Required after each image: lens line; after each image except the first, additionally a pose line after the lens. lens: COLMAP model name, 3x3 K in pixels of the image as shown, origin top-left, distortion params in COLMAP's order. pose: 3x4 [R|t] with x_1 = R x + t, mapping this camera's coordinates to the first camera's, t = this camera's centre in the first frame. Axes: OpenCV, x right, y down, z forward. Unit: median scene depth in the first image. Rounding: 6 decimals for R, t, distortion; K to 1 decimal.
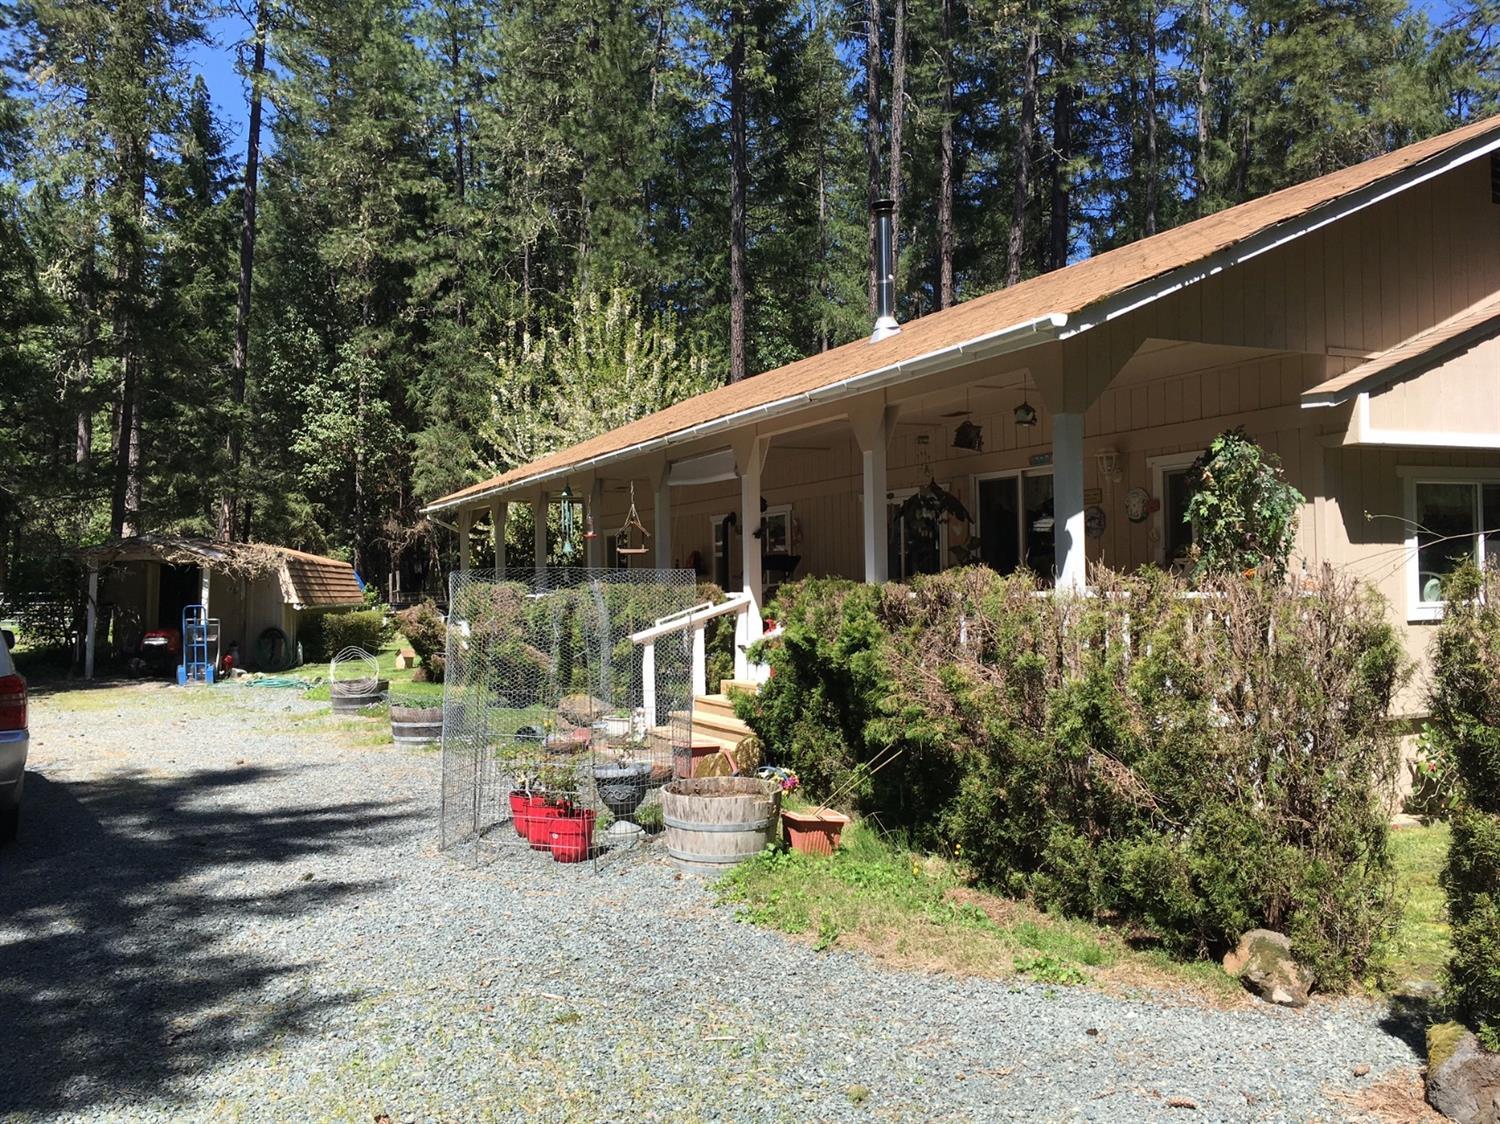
lens RADIAL K [[1284.6, 0, 746.2], [0, 1284.6, 561.1], [0, 0, 1]] dist [0.042600, -0.051913]
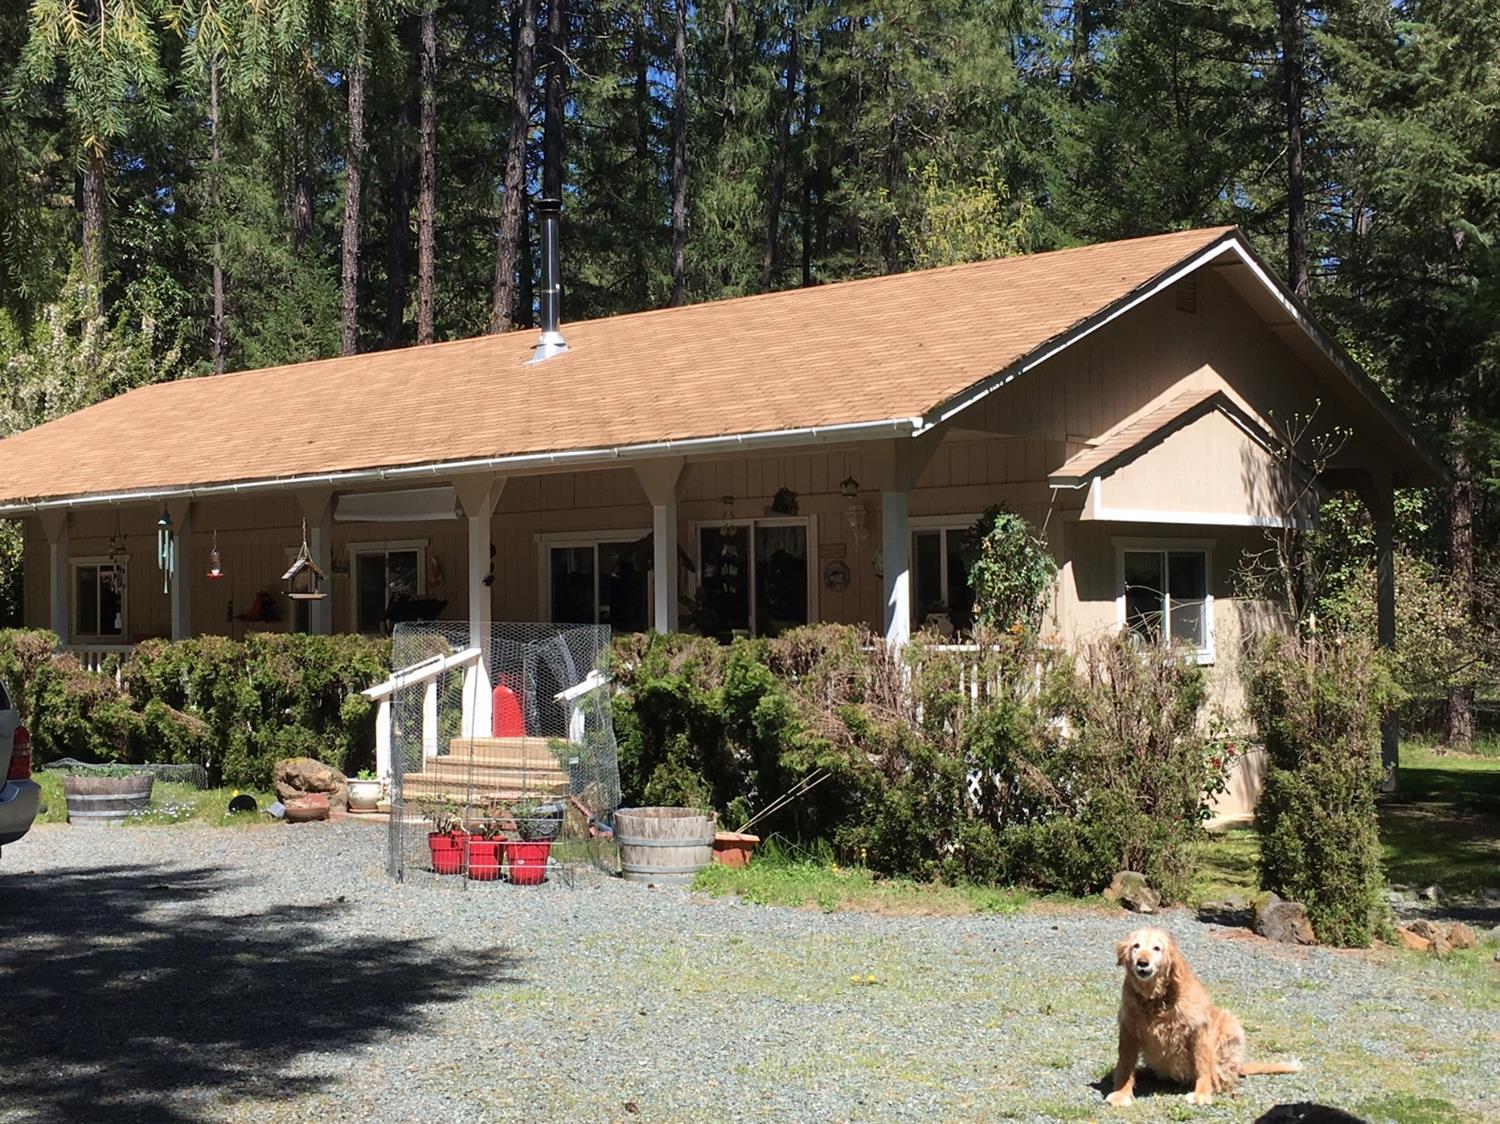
lens RADIAL K [[2044.9, 0, 748.7], [0, 2044.9, 564.1], [0, 0, 1]] dist [0.033114, 0.000000]
pose [[0.918107, 0.016038, 0.396008, -0.570337], [-0.011374, 0.999836, -0.014124, -0.020586], [-0.396169, 0.008464, 0.918139, -0.608994]]
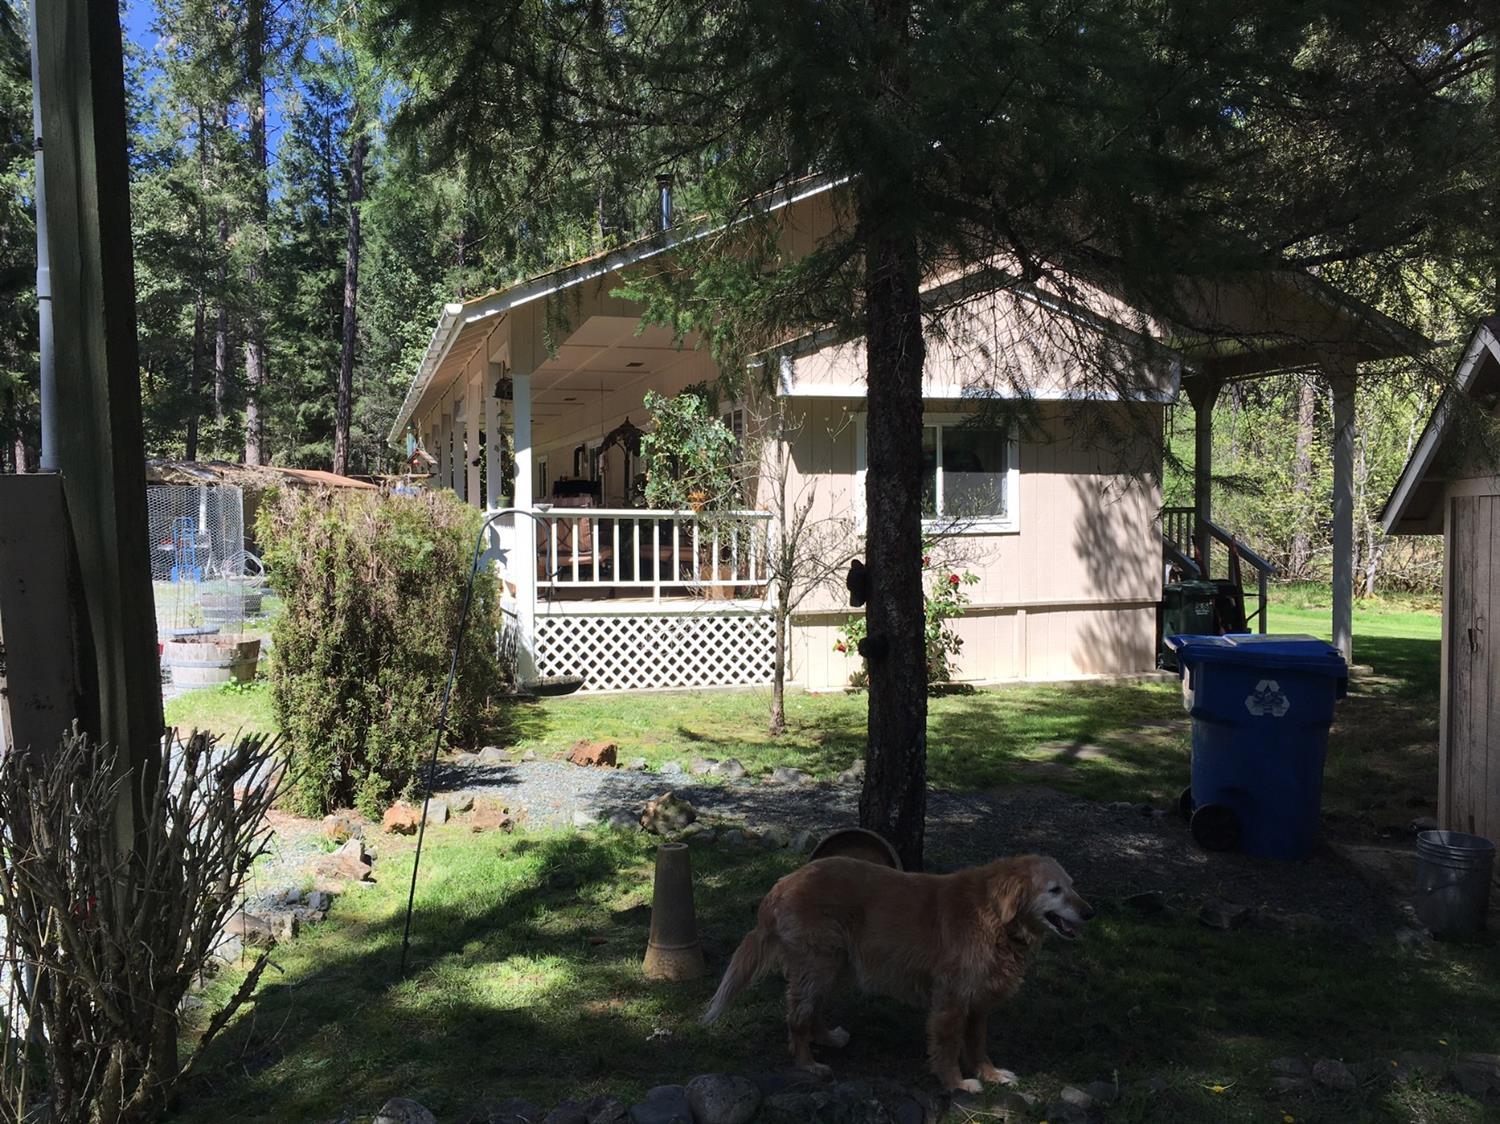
lens RADIAL K [[1284.6, 0, 754.1], [0, 1284.6, 564.4], [0, 0, 1]] dist [0.042600, -0.051913]
pose [[0.988924, 0.017127, -0.147429, 0.669791], [-0.008146, 0.998086, 0.061305, -0.001654], [0.148197, -0.059425, 0.987171, -0.286093]]
